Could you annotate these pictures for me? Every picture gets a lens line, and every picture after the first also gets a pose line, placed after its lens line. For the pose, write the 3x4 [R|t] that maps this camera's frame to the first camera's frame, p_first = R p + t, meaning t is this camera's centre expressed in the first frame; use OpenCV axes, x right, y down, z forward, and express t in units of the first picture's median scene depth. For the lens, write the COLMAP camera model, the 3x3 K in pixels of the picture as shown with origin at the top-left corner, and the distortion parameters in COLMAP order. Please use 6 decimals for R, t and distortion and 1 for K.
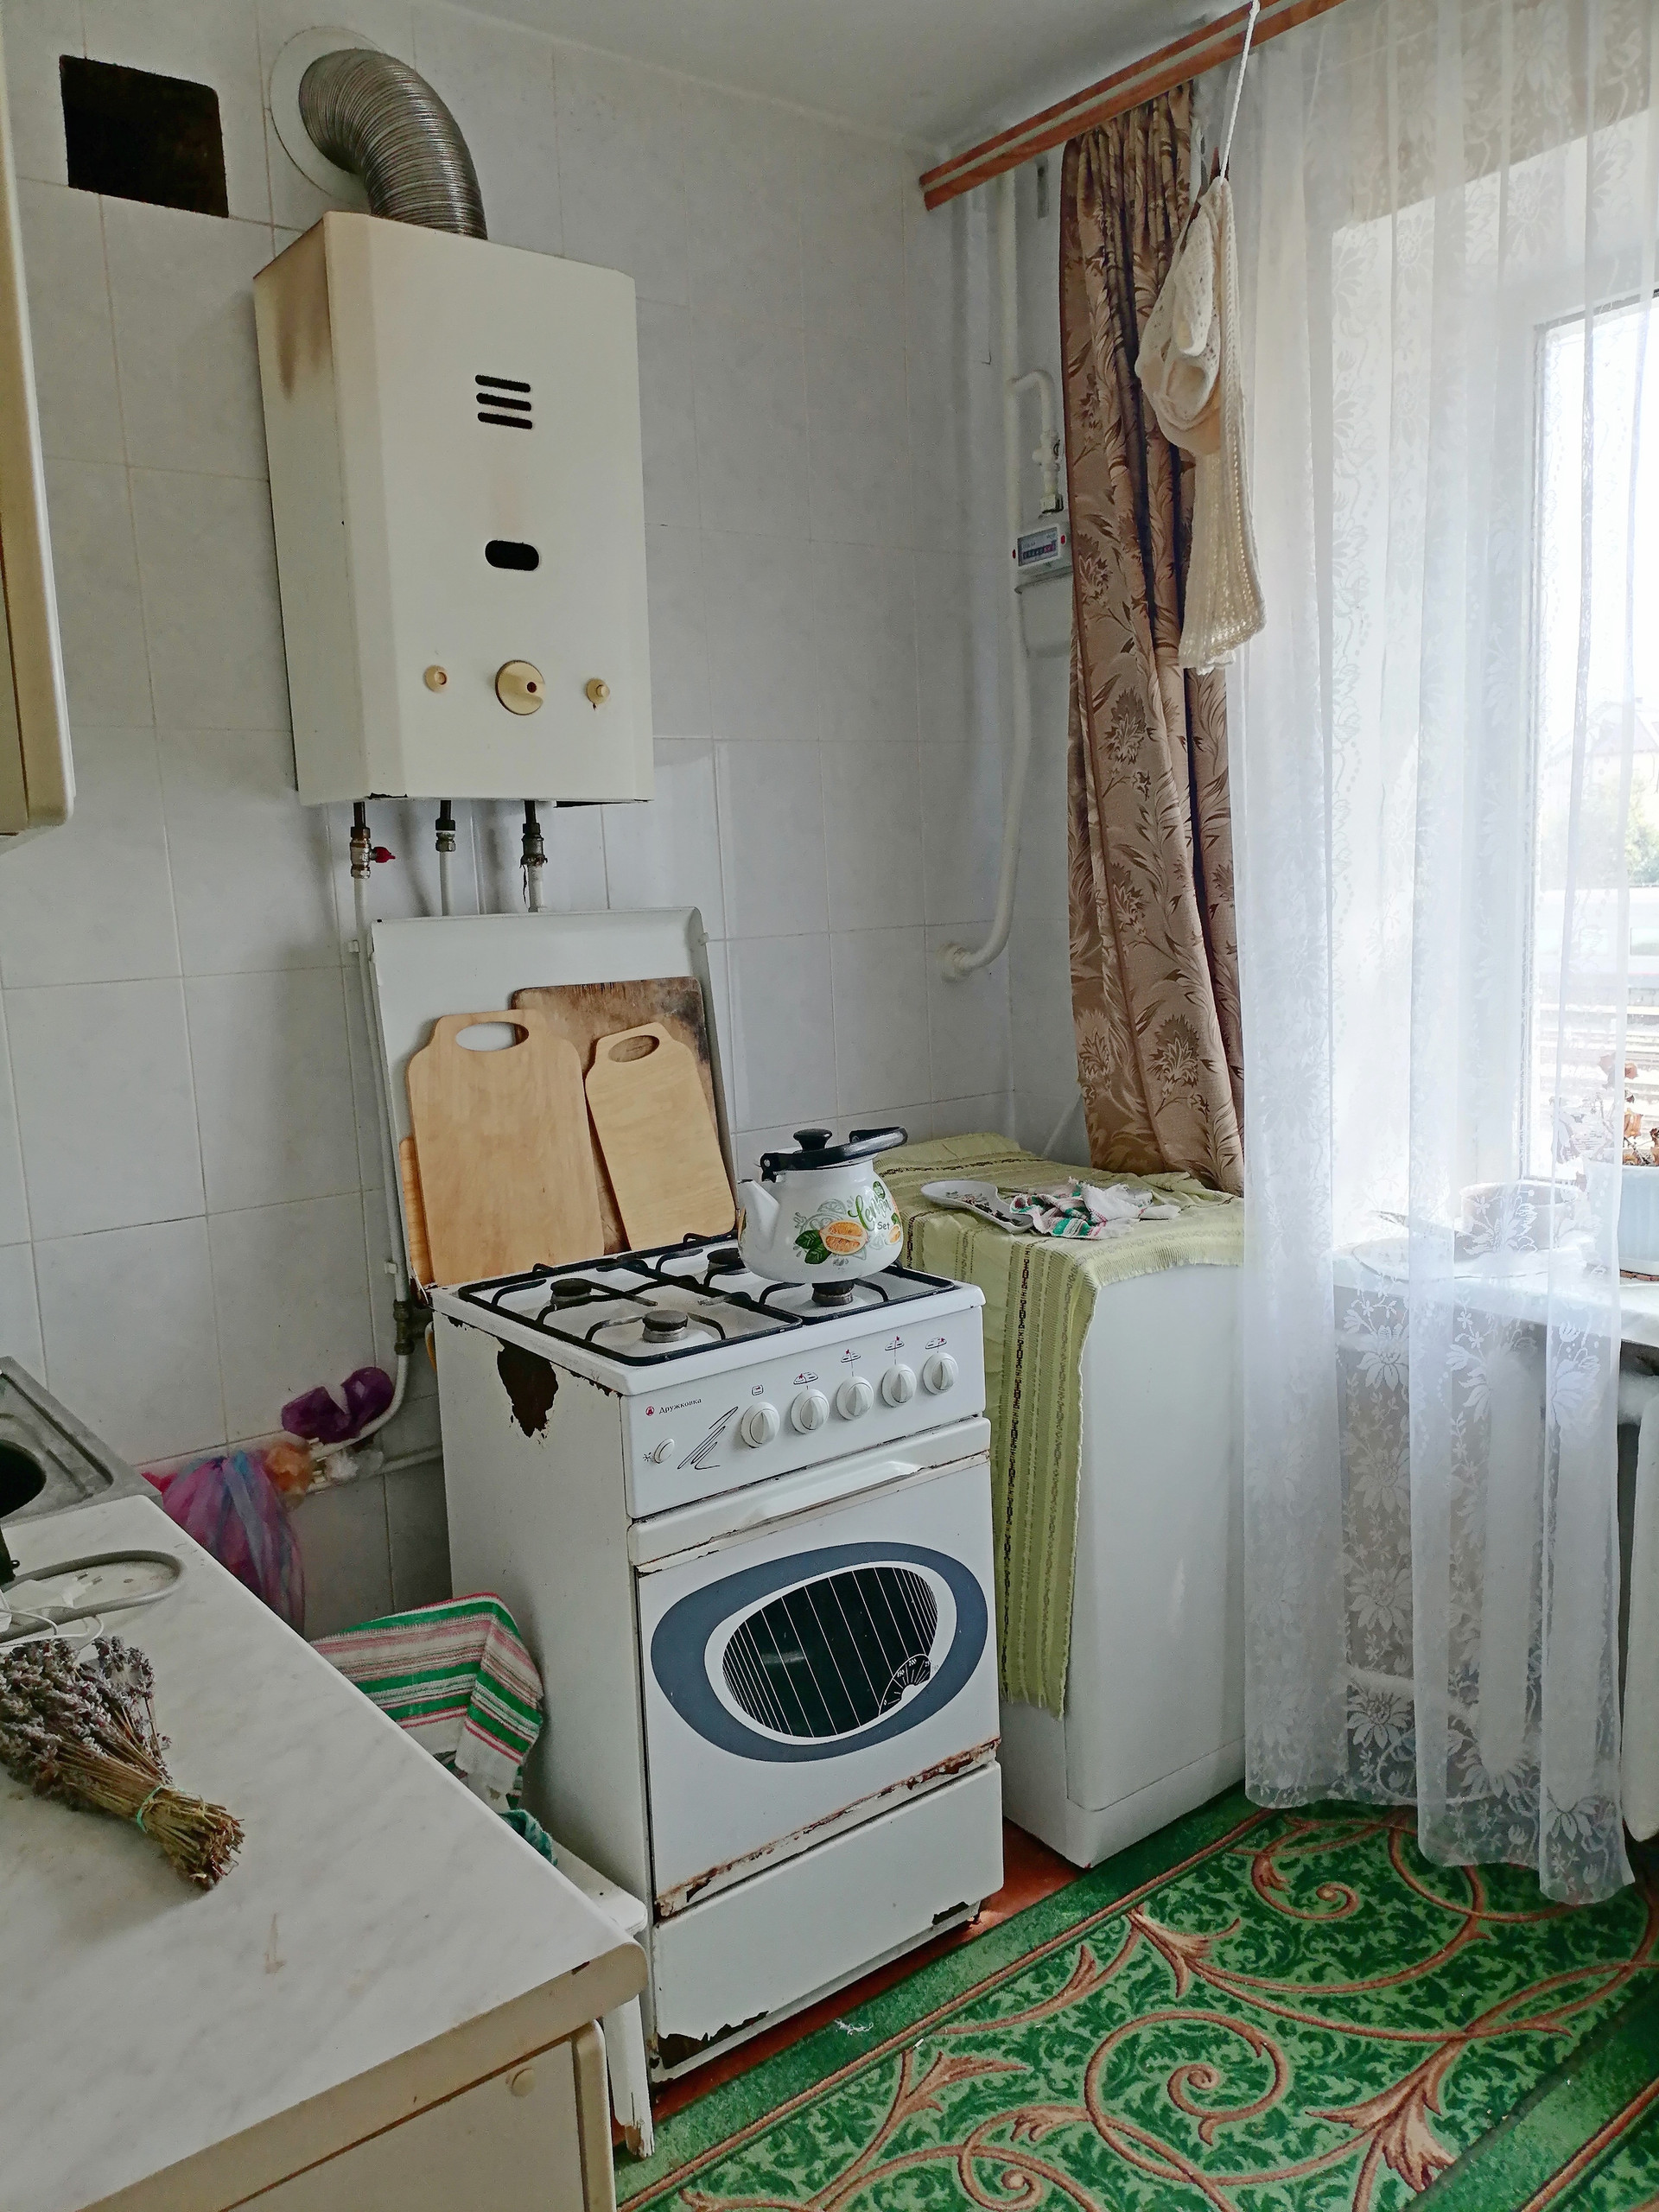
lens RADIAL K [[1679.9, 0, 822.0], [0, 1679.9, 1107.2], [0, 0, 1]] dist [0.059046, -0.059027]
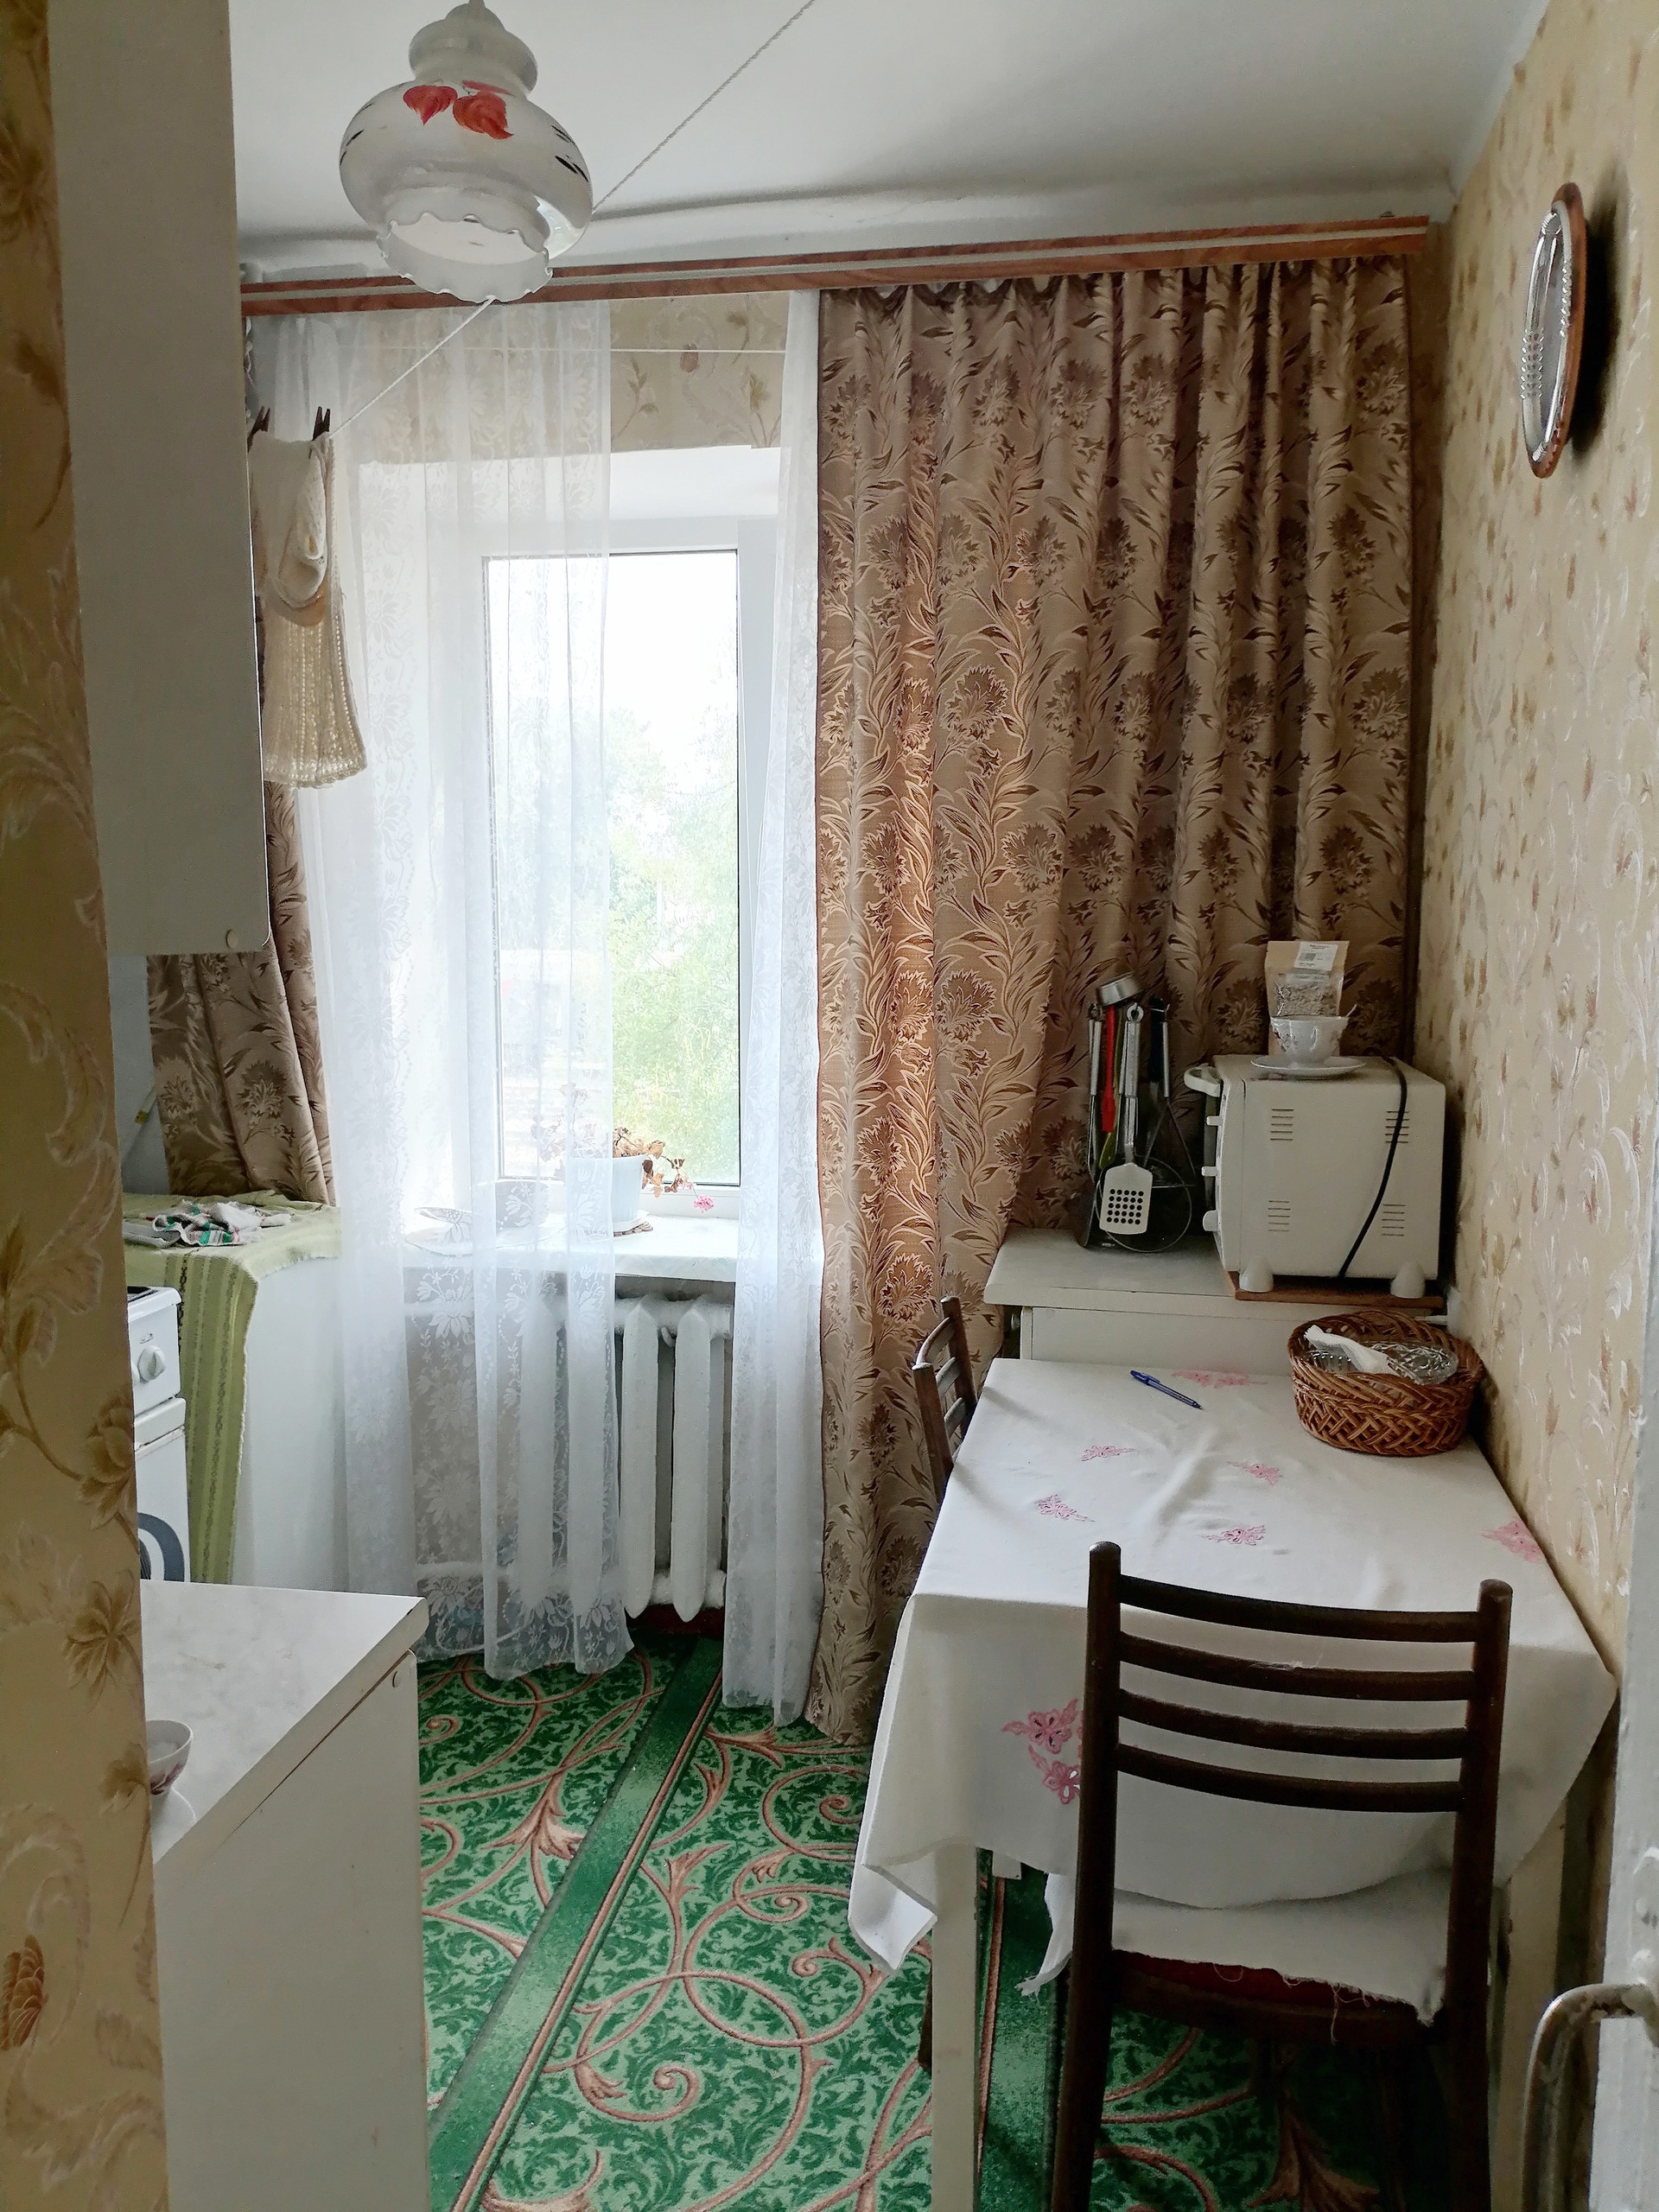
lens RADIAL K [[1679.9, 0, 836.8], [0, 1679.9, 1097.1], [0, 0, 1]] dist [0.059046, -0.059027]
pose [[0.735900, -0.031249, 0.676368, -0.369820], [0.054177, 0.998449, -0.012816, 0.011808], [-0.674919, 0.046075, 0.736452, -0.212571]]
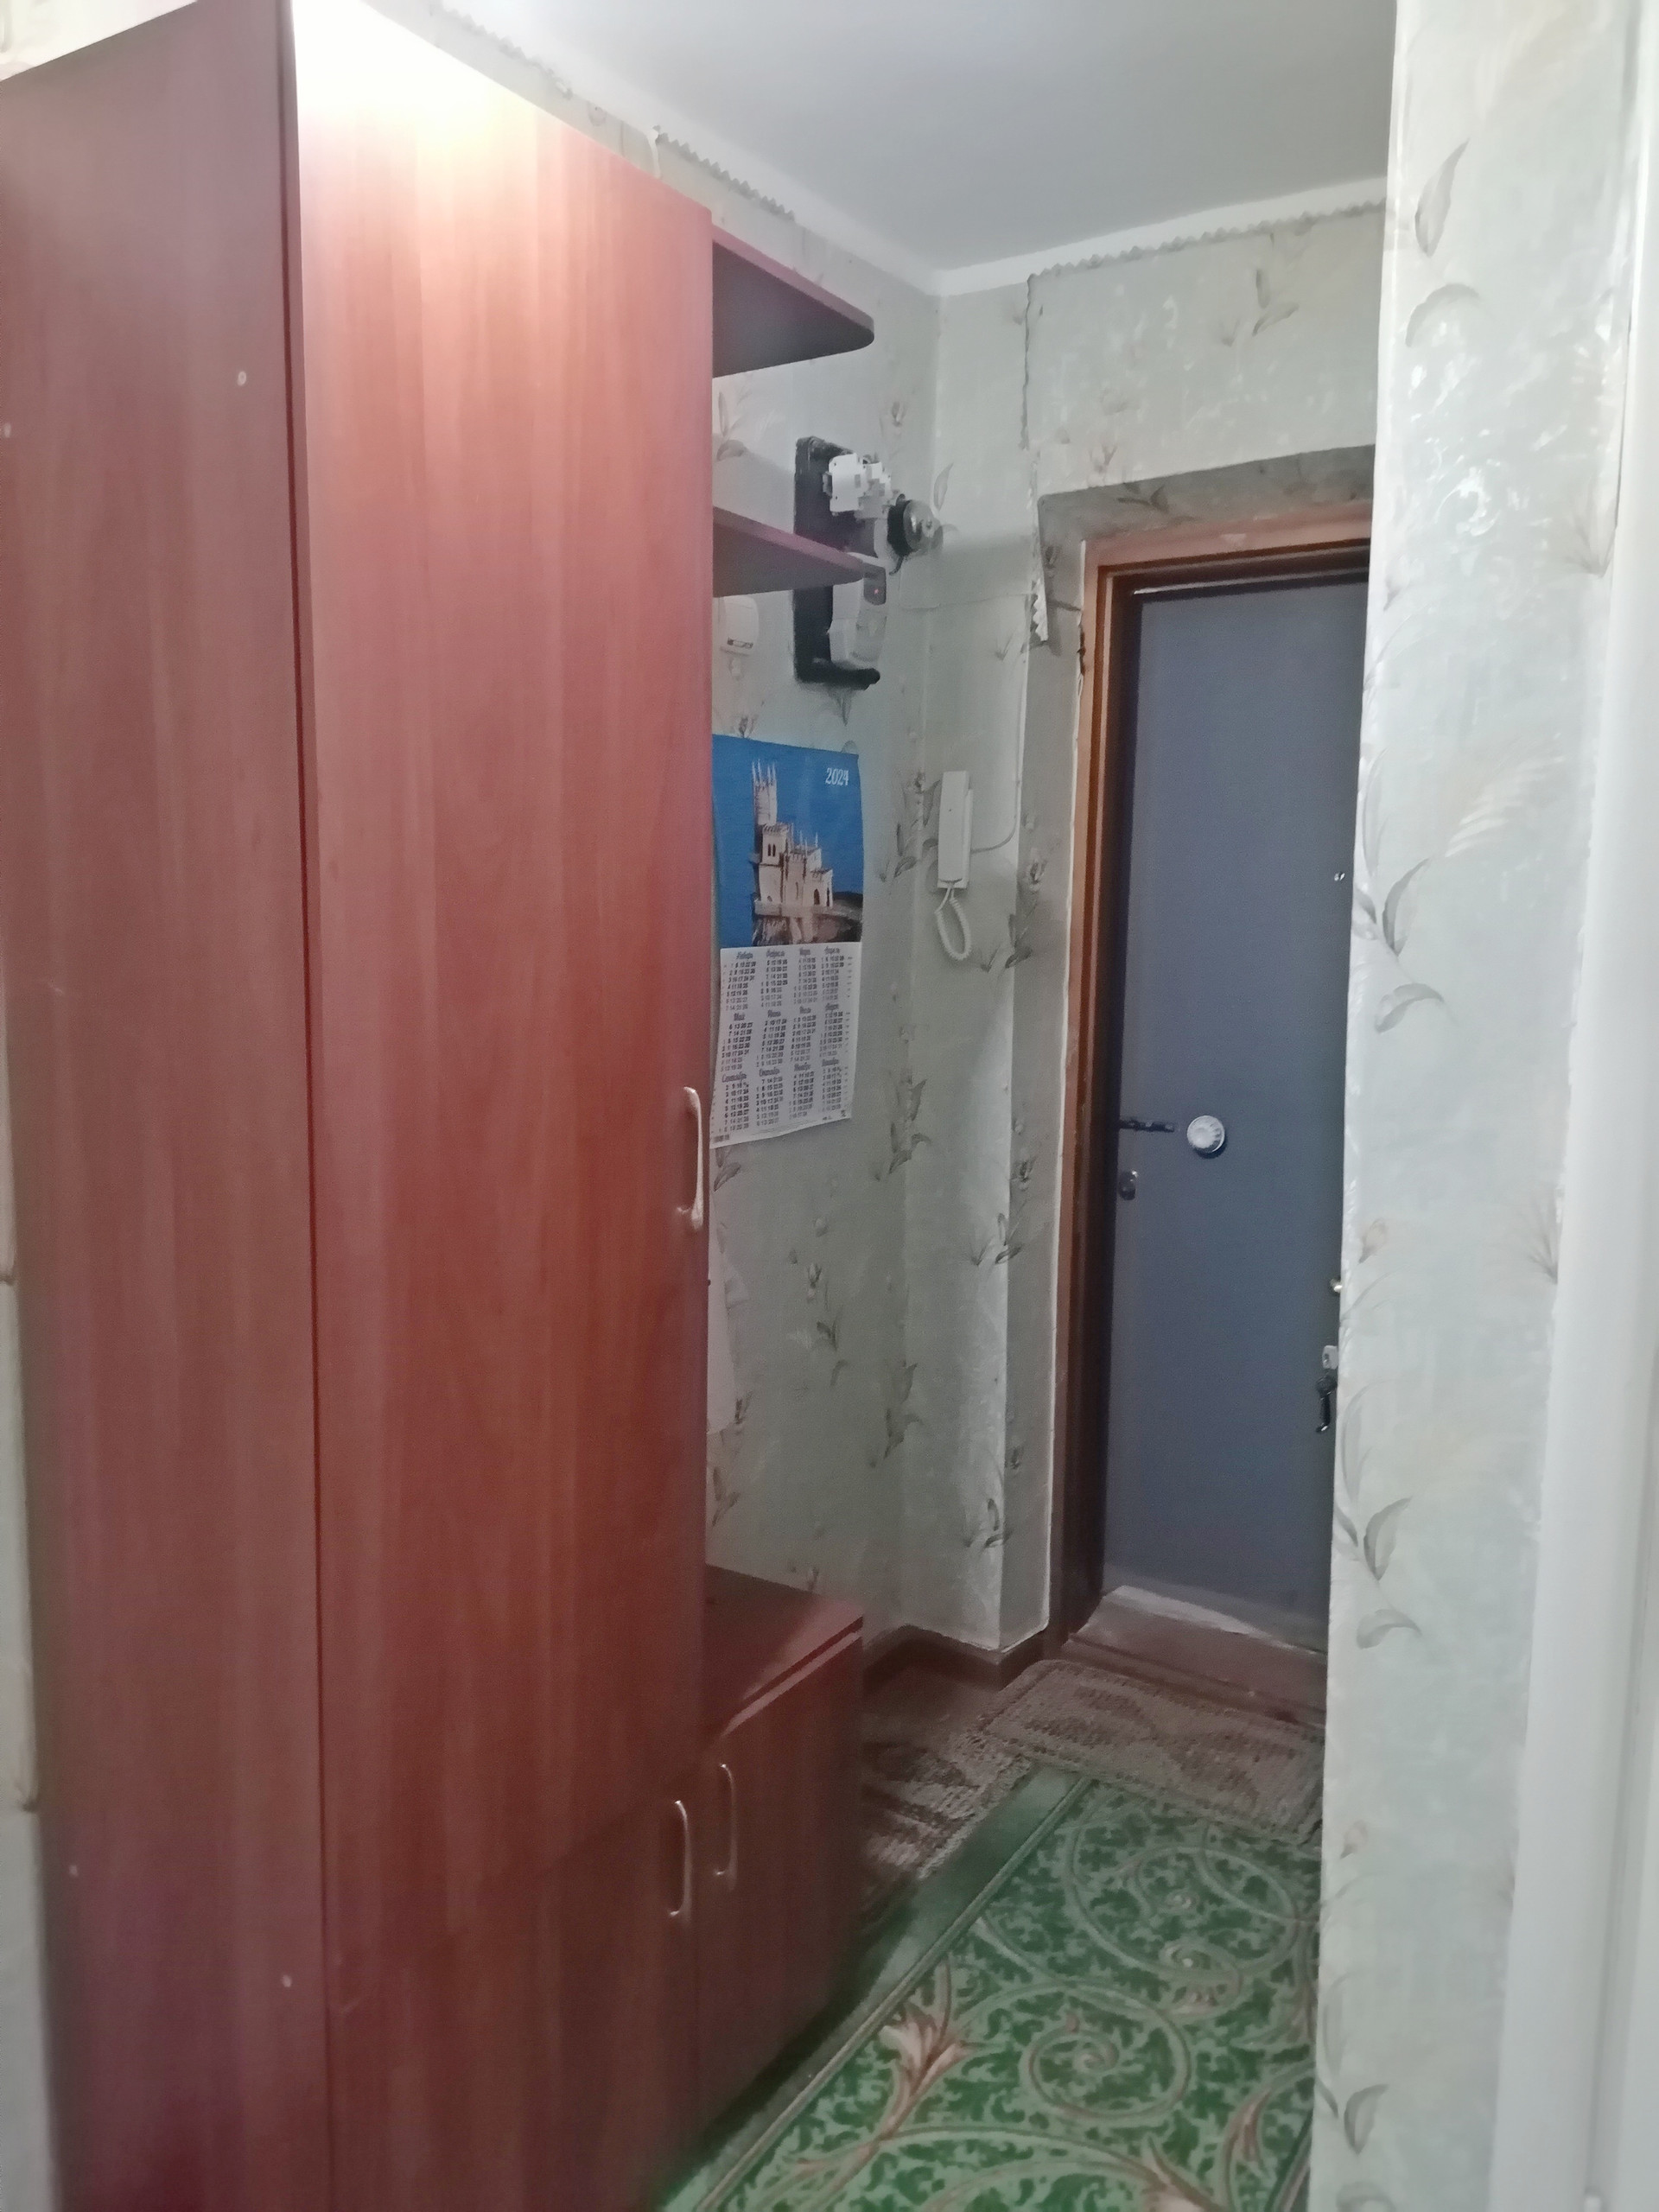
lens RADIAL K [[1679.9, 0, 845.2], [0, 1679.9, 1105.6], [0, 0, 1]] dist [0.059046, -0.059027]
pose [[-0.933496, 0.090678, -0.346932, 0.650409], [-0.007869, 0.962085, 0.272635, -0.316594], [0.358500, 0.257234, -0.897390, 1.639066]]
